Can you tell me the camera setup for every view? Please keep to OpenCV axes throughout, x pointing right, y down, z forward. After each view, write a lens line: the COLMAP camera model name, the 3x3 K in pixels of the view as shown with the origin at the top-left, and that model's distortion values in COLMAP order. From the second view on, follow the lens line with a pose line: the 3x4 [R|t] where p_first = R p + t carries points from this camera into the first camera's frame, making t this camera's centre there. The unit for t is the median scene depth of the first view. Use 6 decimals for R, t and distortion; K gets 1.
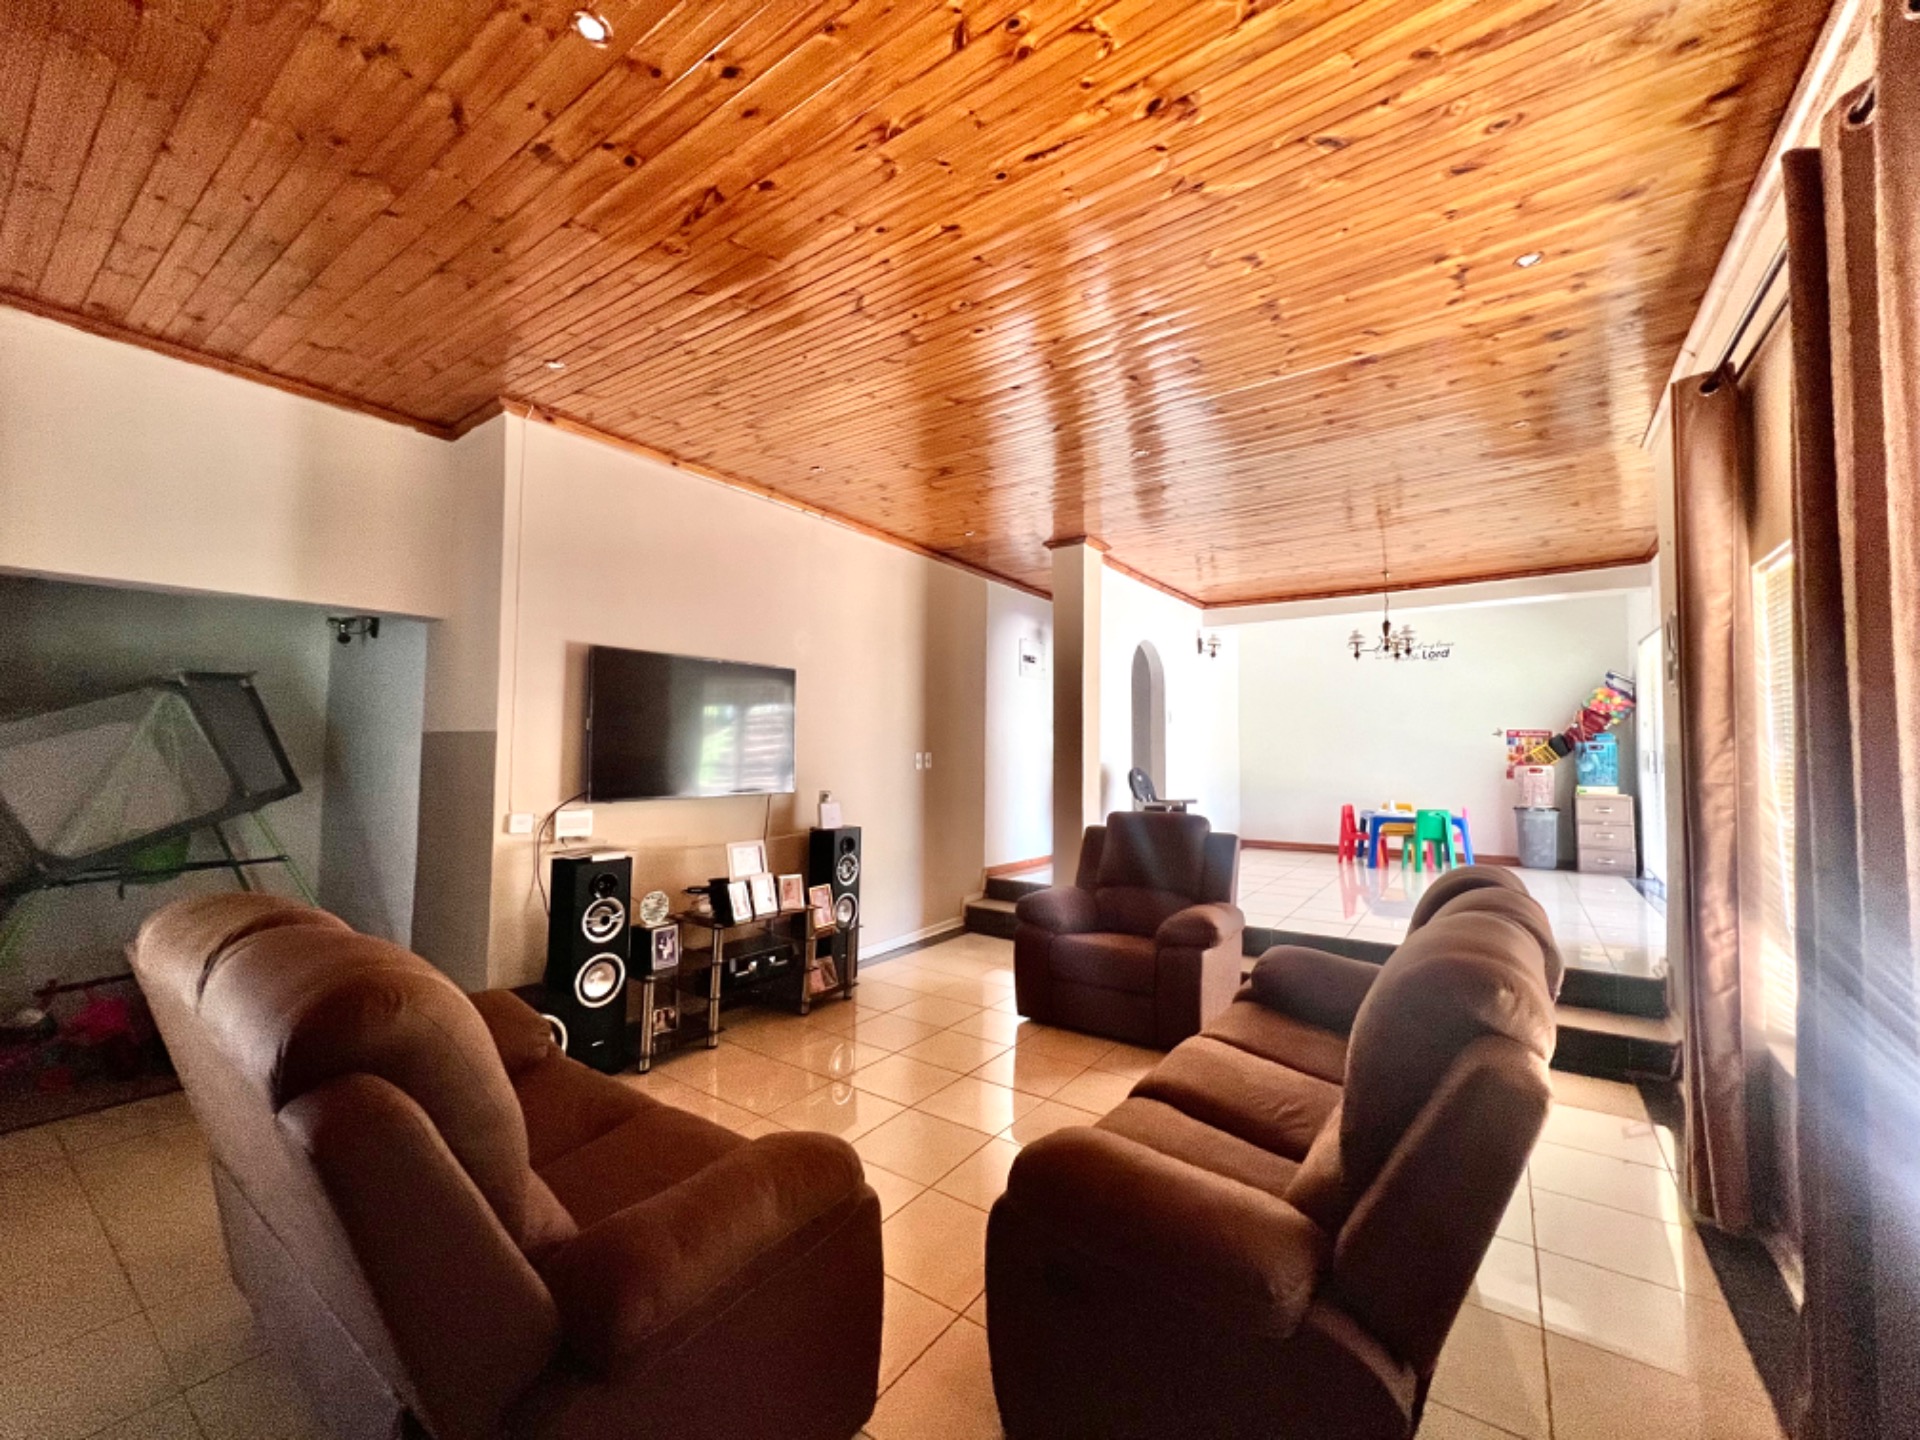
lens RADIAL K [[764.5, 0, 962.9], [0, 764.5, 716.9], [0, 0, 1]] dist [0.000864, 0.000053]
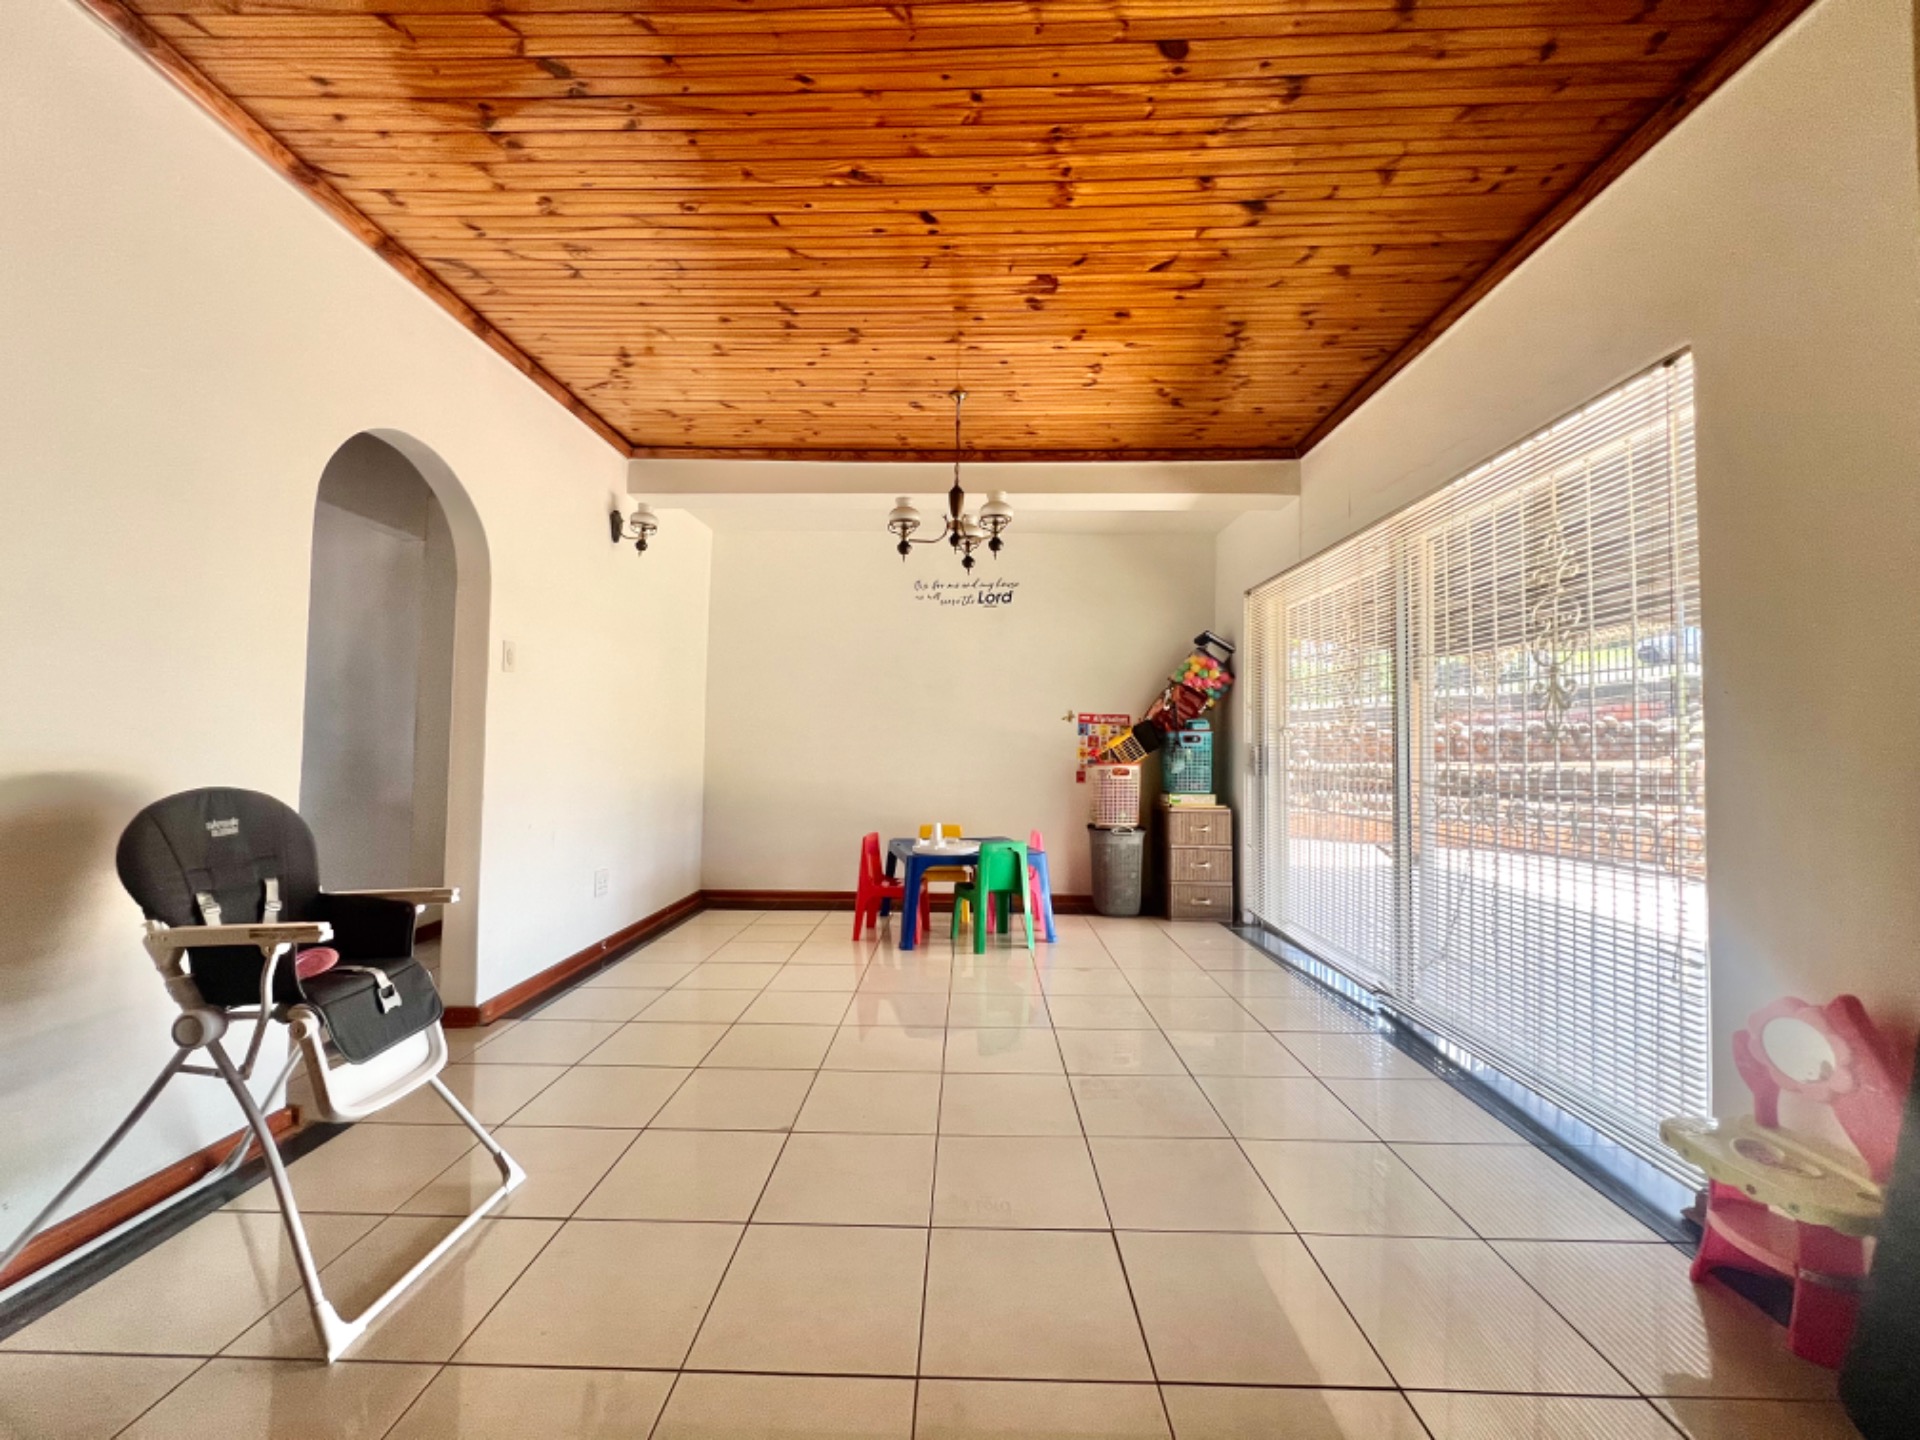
lens RADIAL K [[773.2, 0, 953.3], [0, 773.2, 716.4], [0, 0, 1]] dist [-0.001231, 0.000571]
pose [[0.833145, 0.027822, 0.552354, 0.236796], [-0.034892, 0.999388, 0.002290, 0.023455], [-0.551952, -0.021180, 0.833607, 0.496258]]
